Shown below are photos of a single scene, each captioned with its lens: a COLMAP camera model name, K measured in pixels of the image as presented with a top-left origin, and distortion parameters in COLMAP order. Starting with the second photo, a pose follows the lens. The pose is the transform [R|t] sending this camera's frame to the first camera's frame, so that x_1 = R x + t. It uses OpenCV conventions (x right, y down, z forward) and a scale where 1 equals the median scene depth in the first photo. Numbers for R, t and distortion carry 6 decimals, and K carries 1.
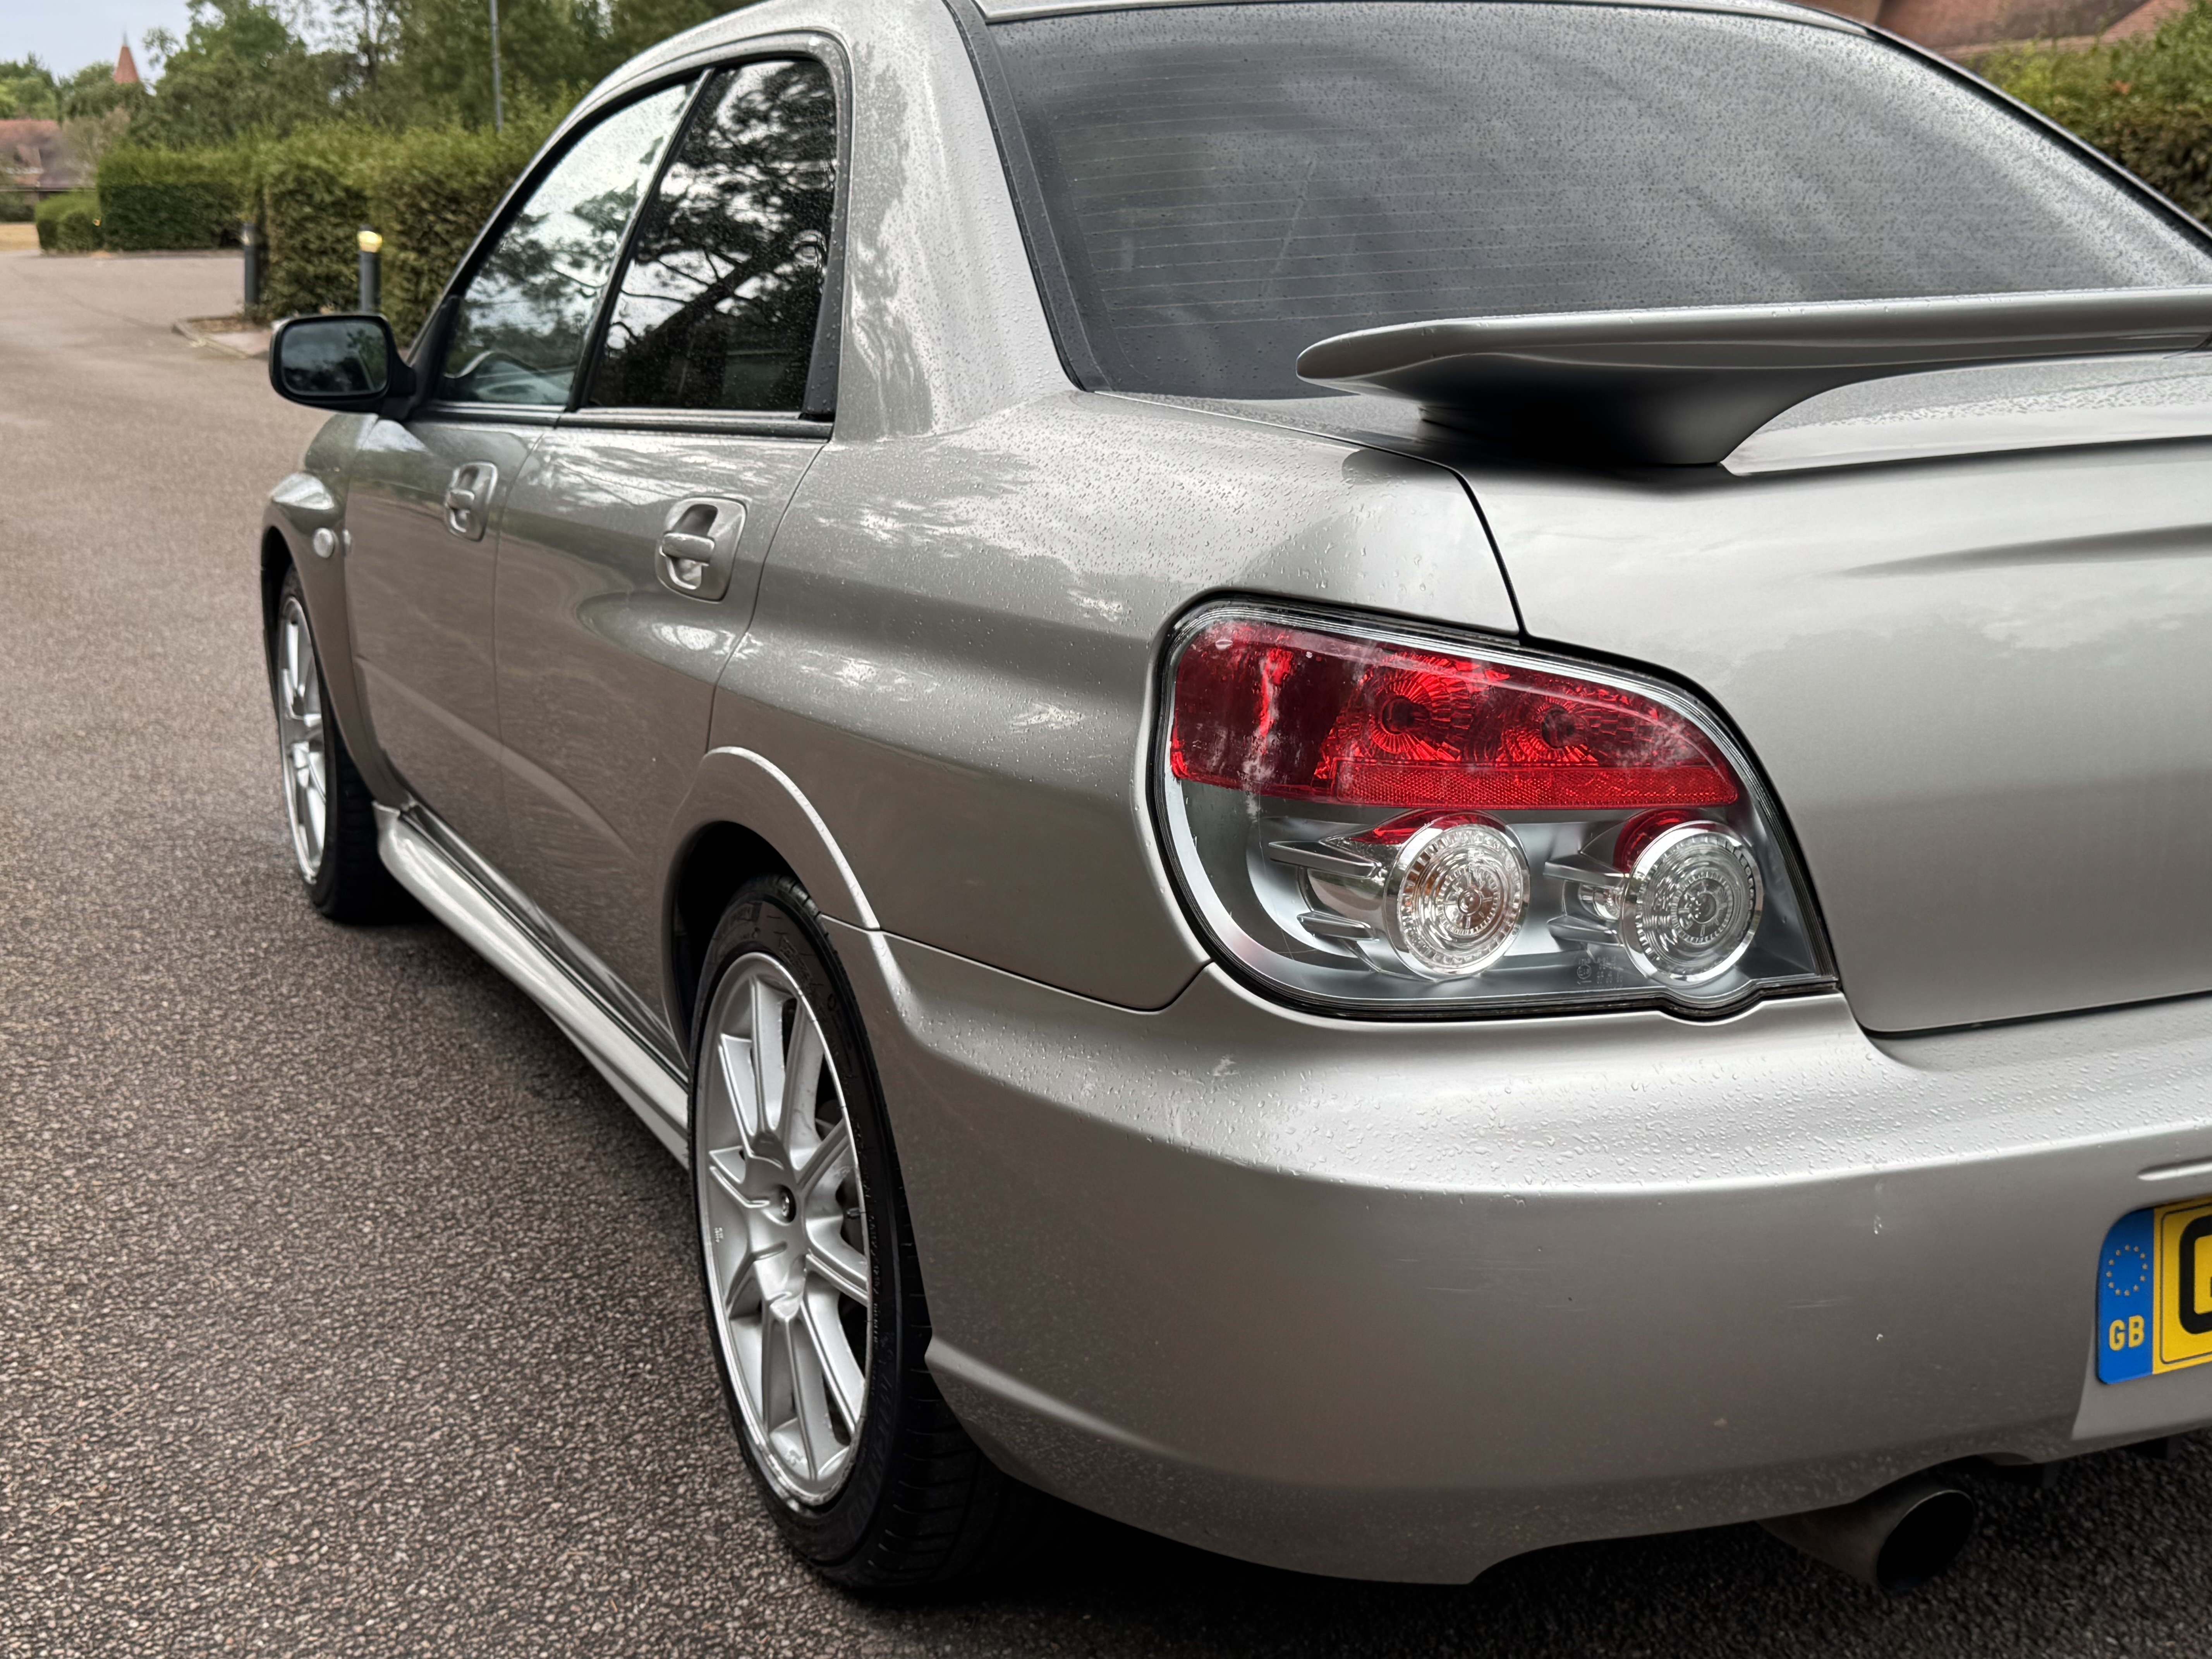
lens RADIAL K [[2672.7, 0, 1106.0], [0, 2672.7, 829.5], [0, 0, 1]] dist [0.201598, -0.472777]
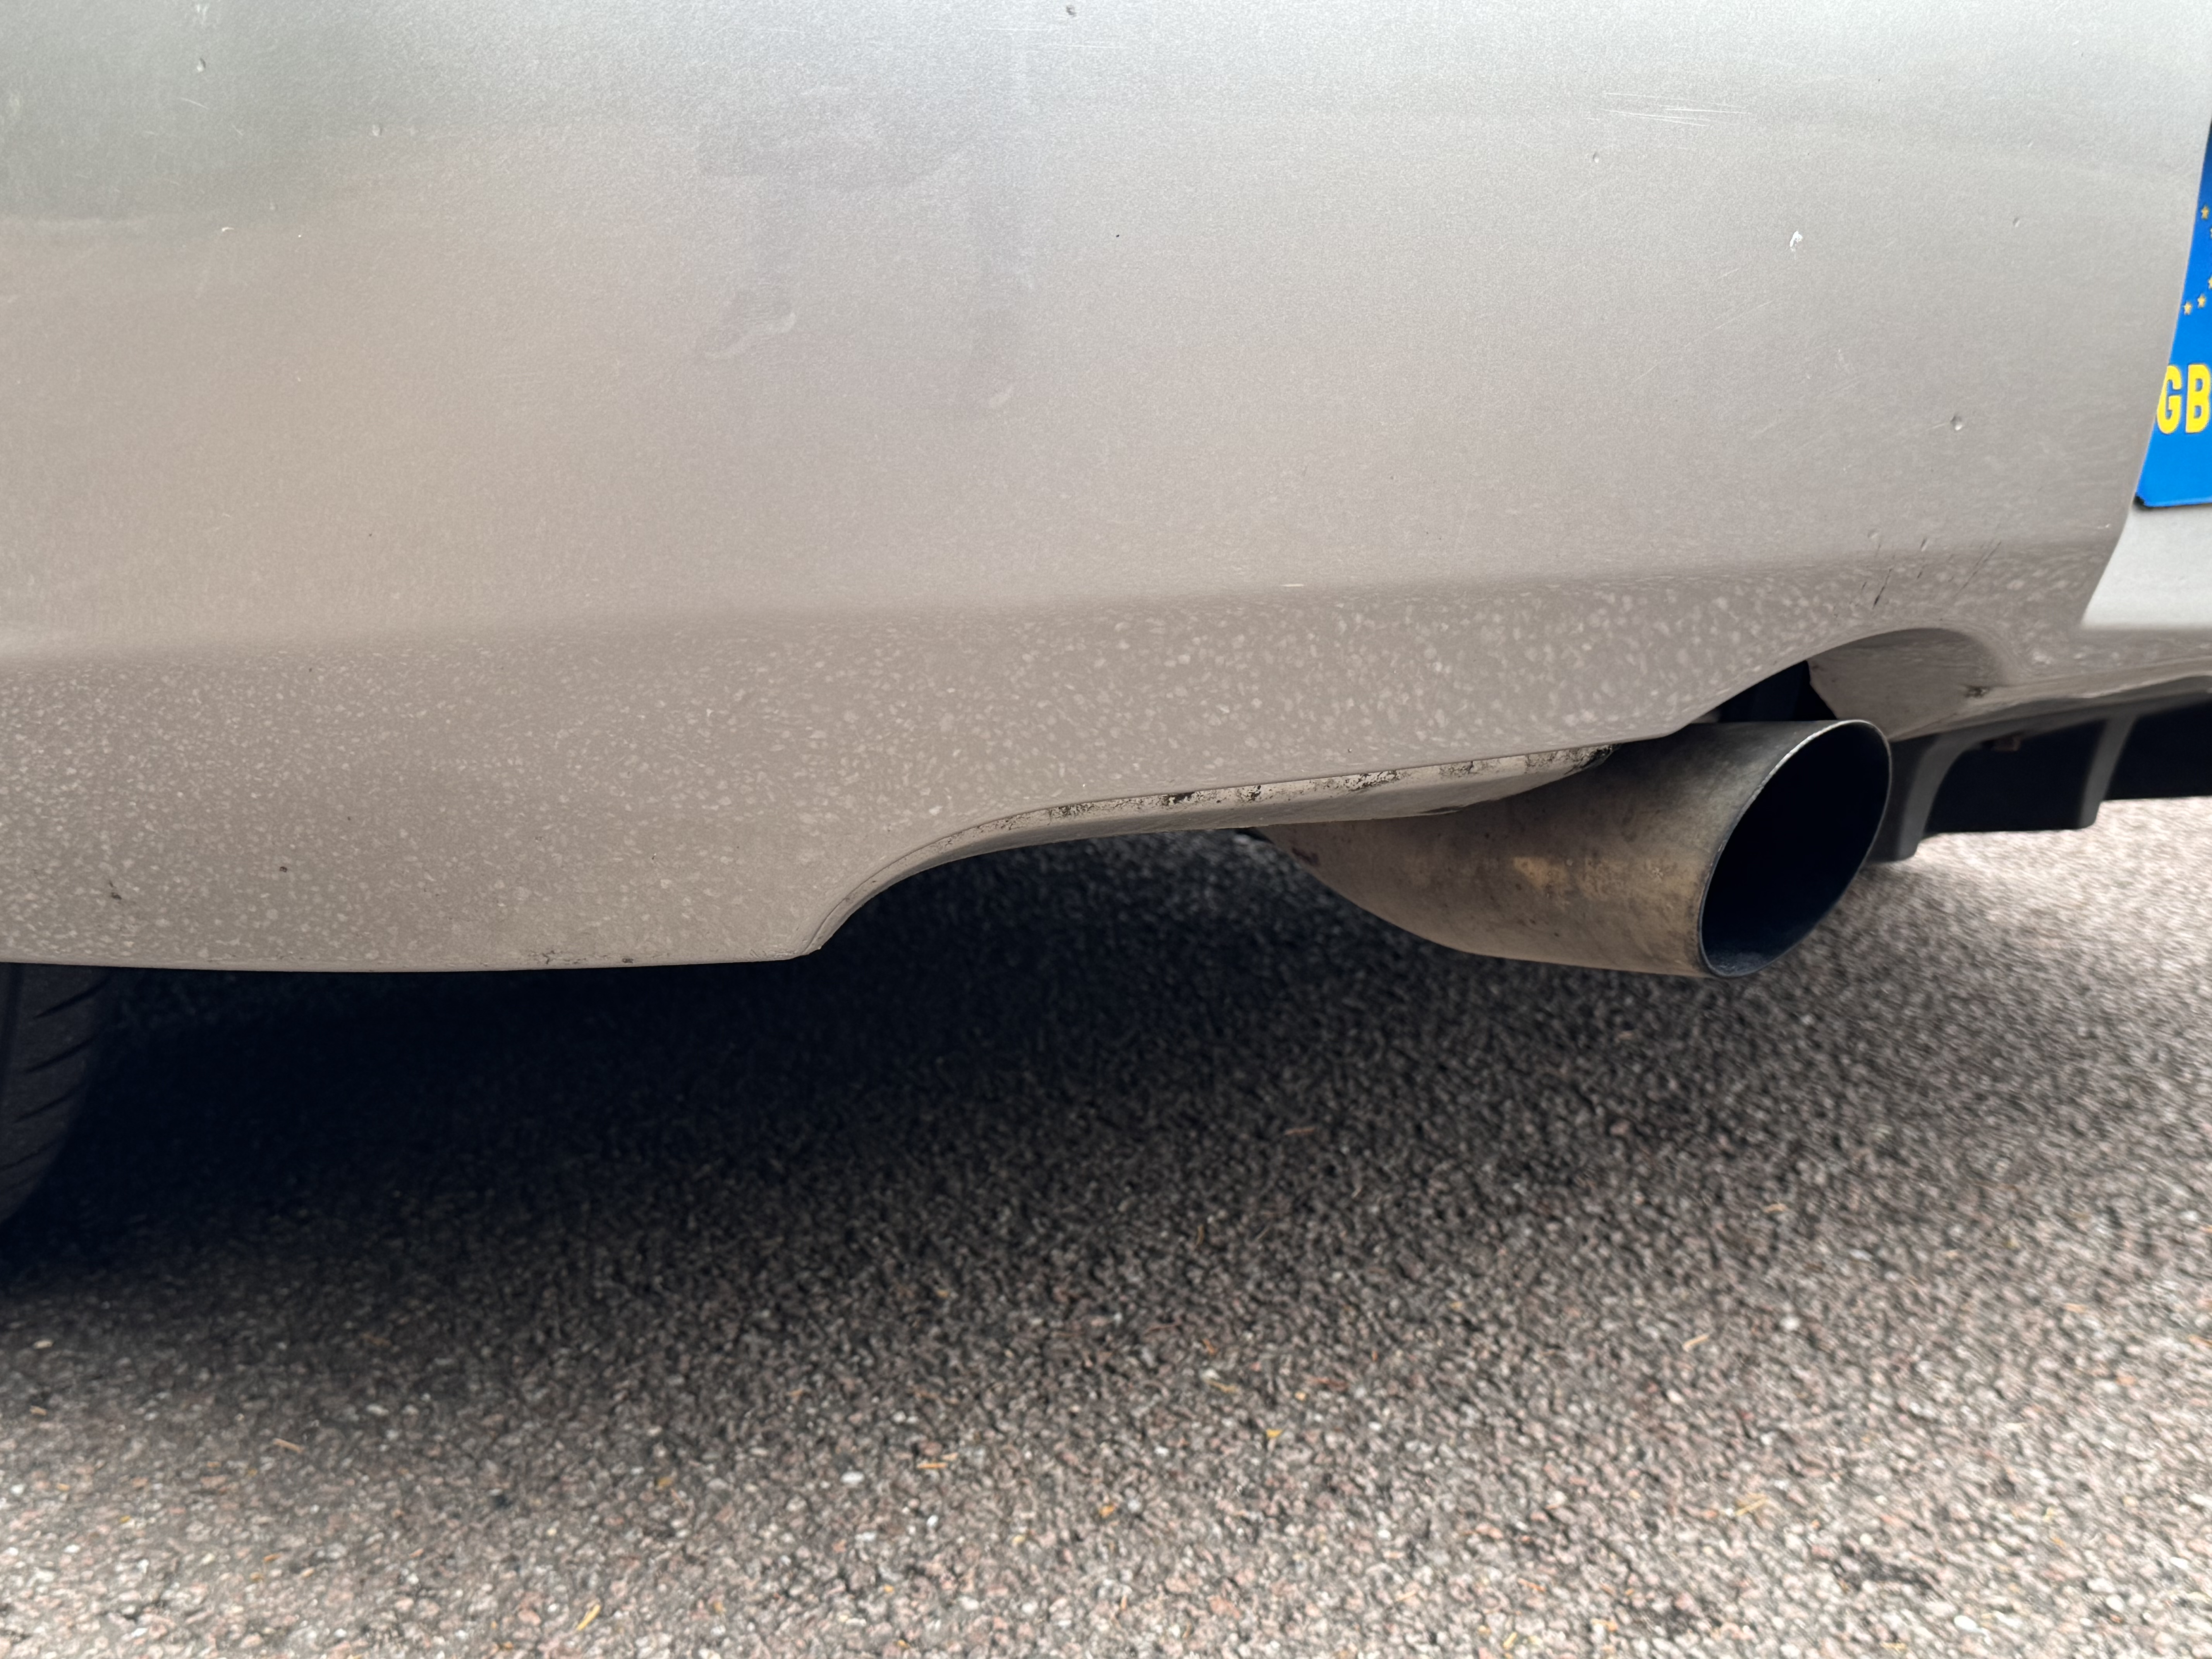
lens RADIAL K [[2672.7, 0, 1106.0], [0, 2672.7, 829.5], [0, 0, 1]] dist [0.201598, -0.472777]
pose [[0.968246, -0.014509, 0.249577, 0.055133], [0.013805, 0.999894, 0.004573, 0.181195], [-0.249617, -0.000982, 0.968344, 0.423485]]
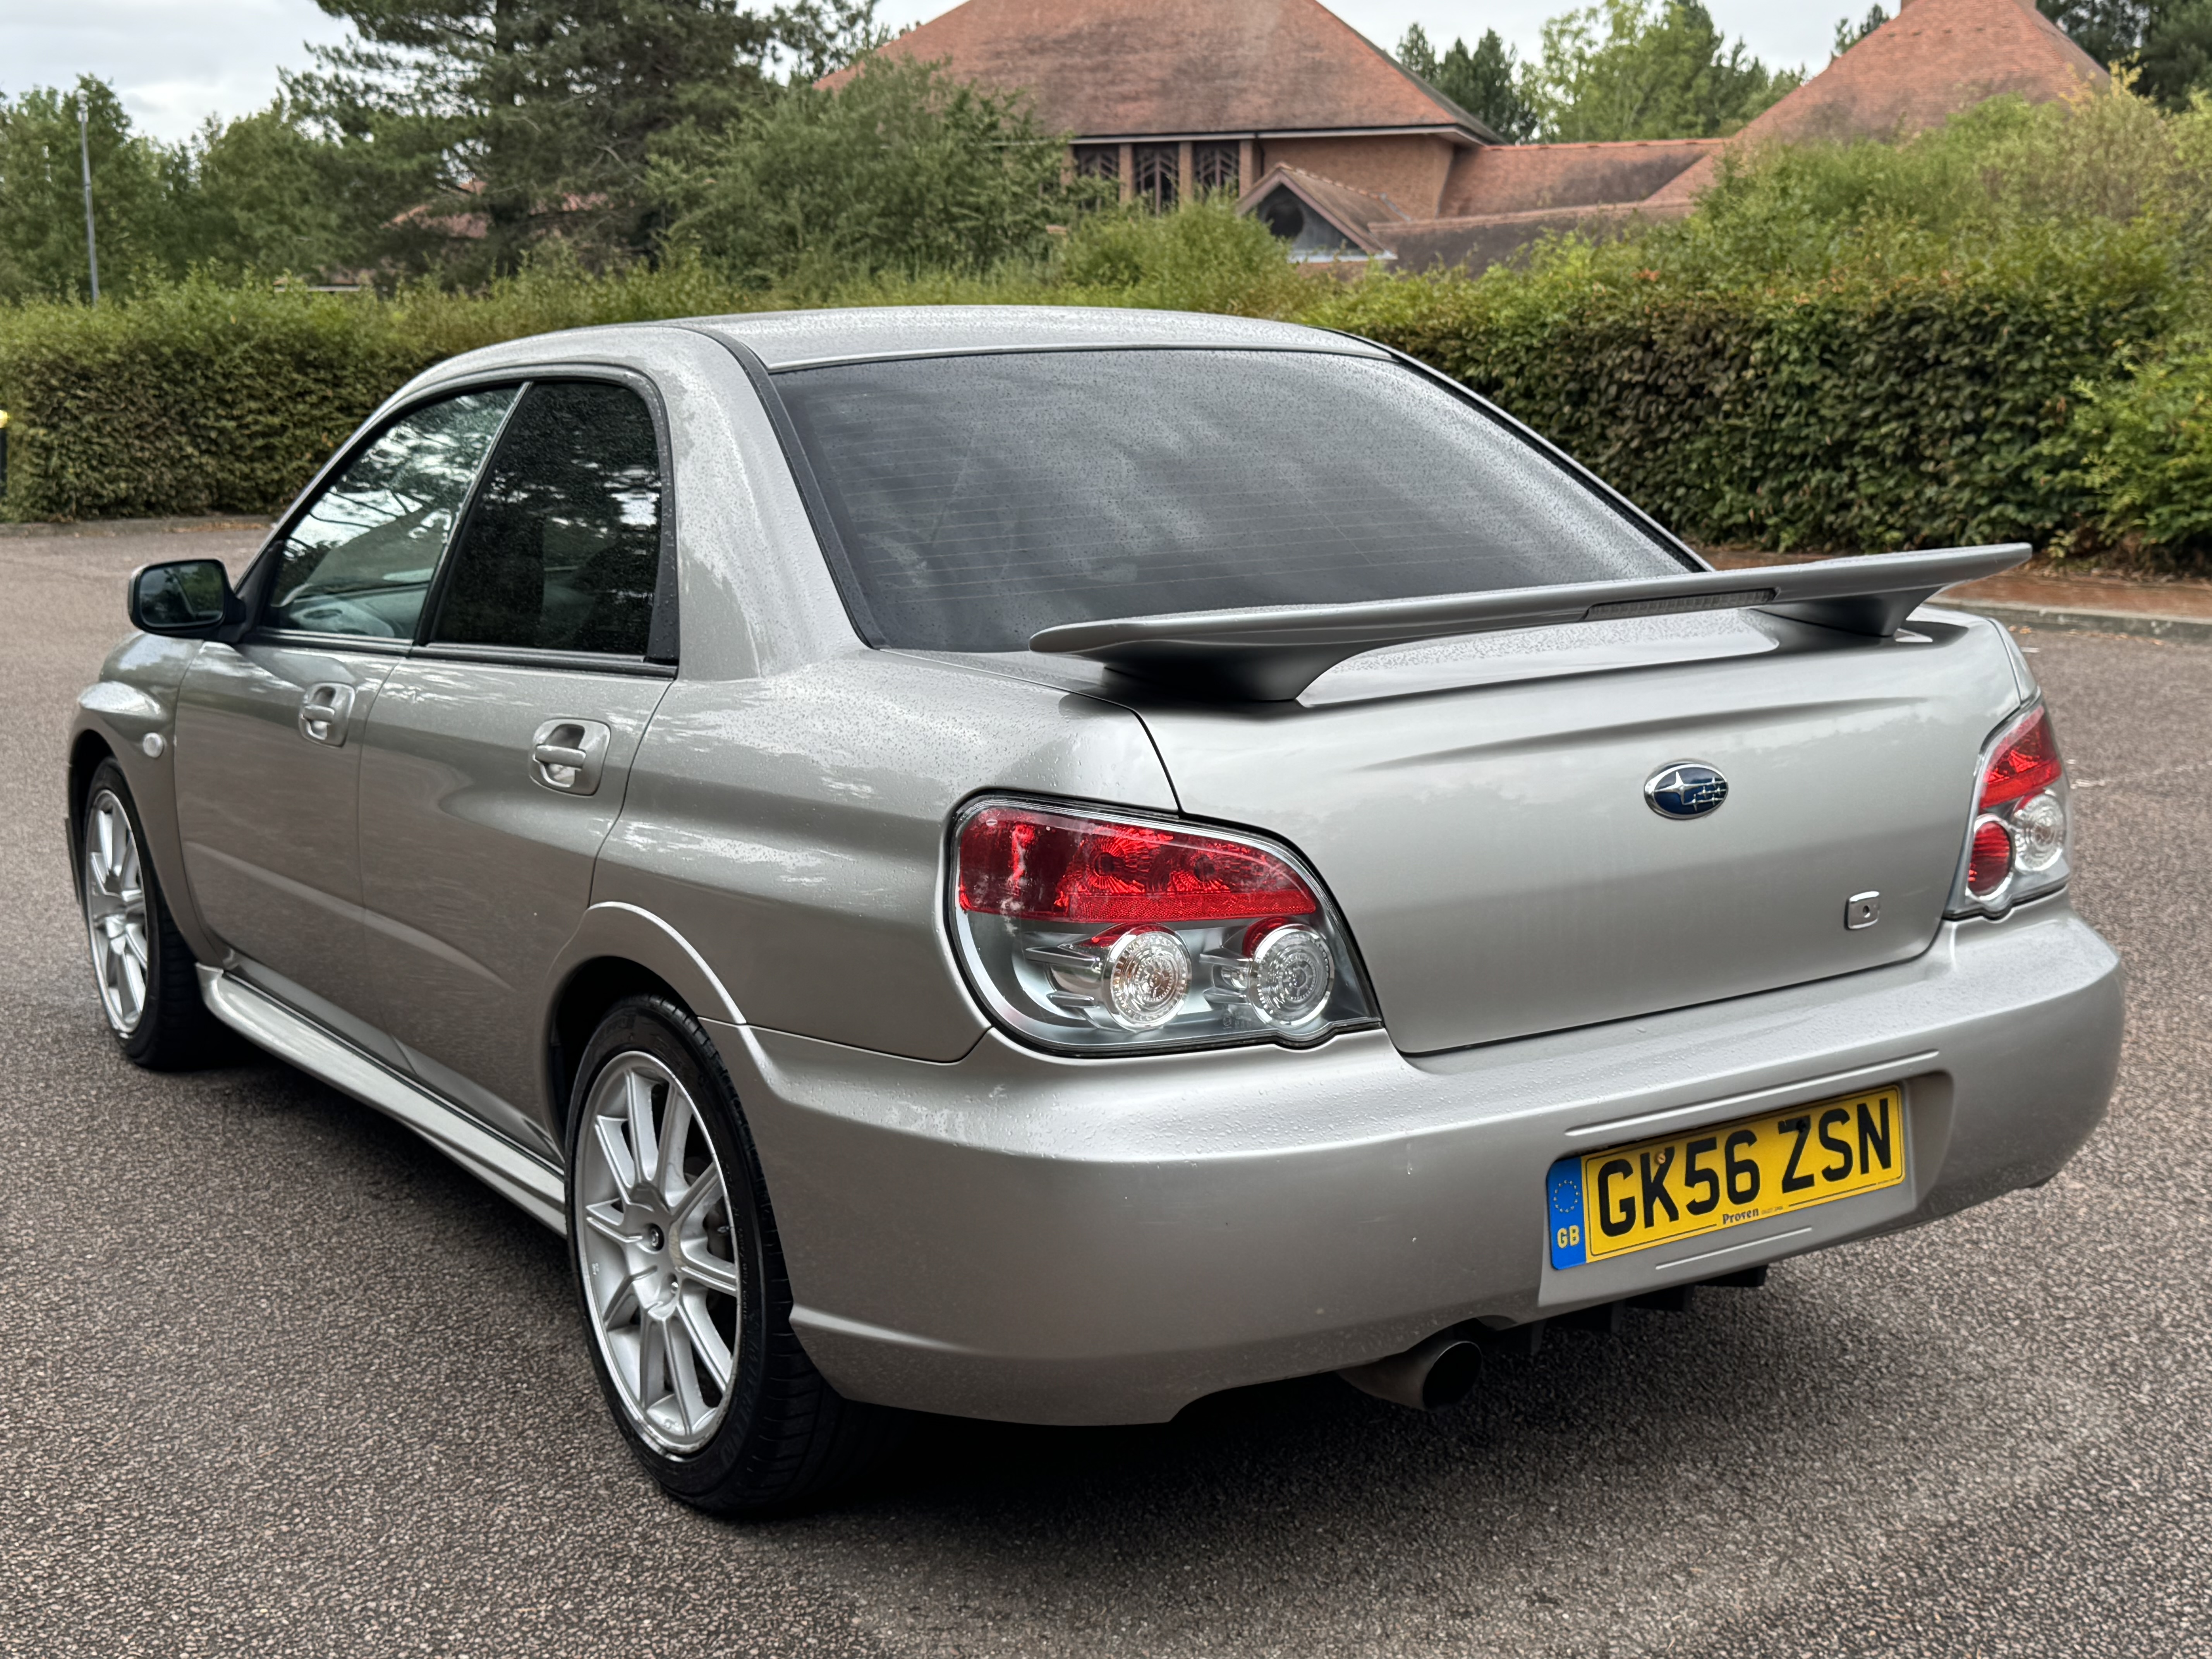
lens RADIAL K [[2672.7, 0, 1106.0], [0, 2672.7, 829.5], [0, 0, 1]] dist [0.201598, -0.472777]
pose [[0.989926, -0.034663, 0.137275, -0.072063], [0.041612, 0.997976, -0.048079, 0.008510], [-0.135331, 0.053307, 0.989365, -0.380633]]
